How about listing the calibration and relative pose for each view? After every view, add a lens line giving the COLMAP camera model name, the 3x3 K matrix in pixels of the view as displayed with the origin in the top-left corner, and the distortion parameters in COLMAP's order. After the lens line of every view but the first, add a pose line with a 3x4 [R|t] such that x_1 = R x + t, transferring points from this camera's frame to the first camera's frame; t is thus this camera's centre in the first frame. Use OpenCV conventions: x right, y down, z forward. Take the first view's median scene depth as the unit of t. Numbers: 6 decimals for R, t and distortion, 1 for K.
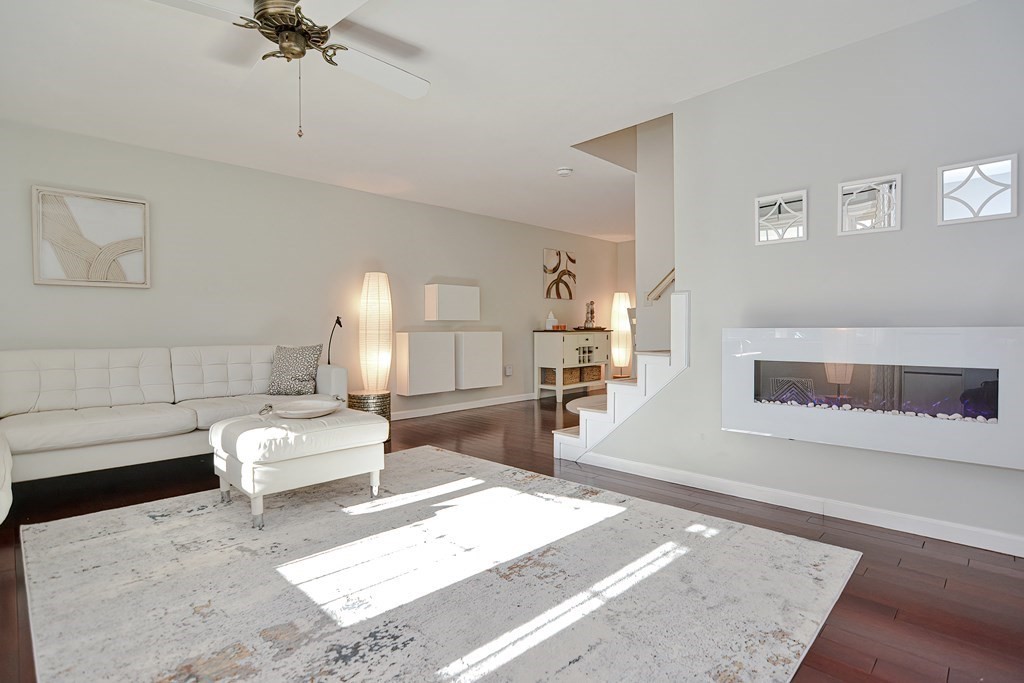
lens RADIAL K [[503.9, 0, 512.9], [0, 503.9, 342.5], [0, 0, 1]] dist [-0.030600, 0.007940]
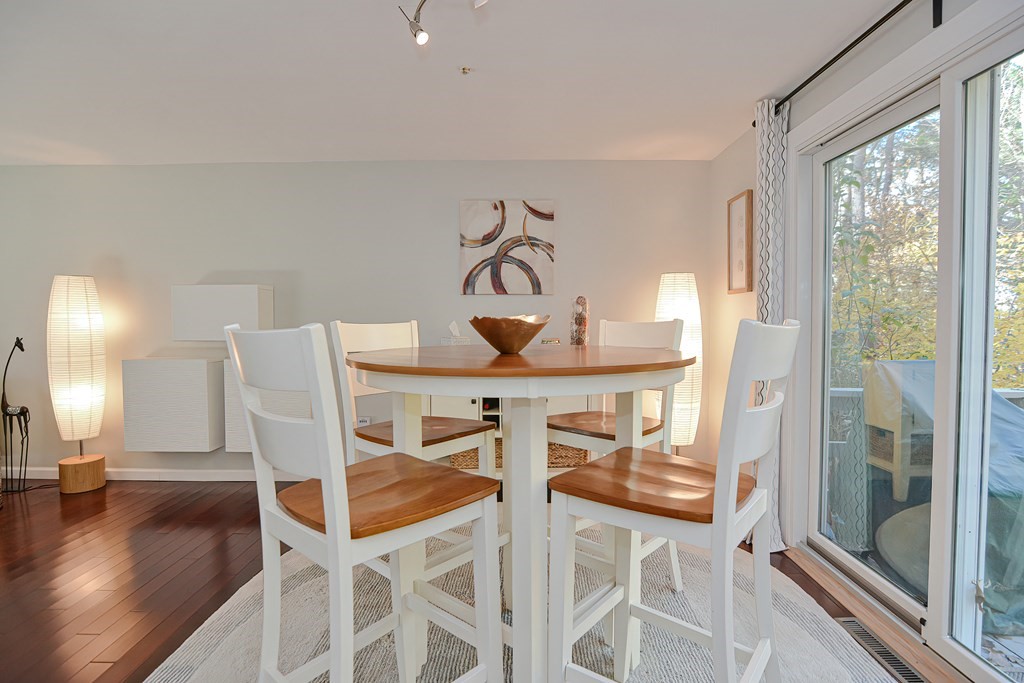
lens RADIAL K [[503.9, 0, 512.7], [0, 503.9, 337.8], [0, 0, 1]] dist [-0.030600, 0.007940]
pose [[0.719712, 0.024830, -0.693828, 0.450544], [-0.022166, 0.999673, 0.012782, -0.050039], [0.693918, 0.006180, 0.720027, 0.640760]]
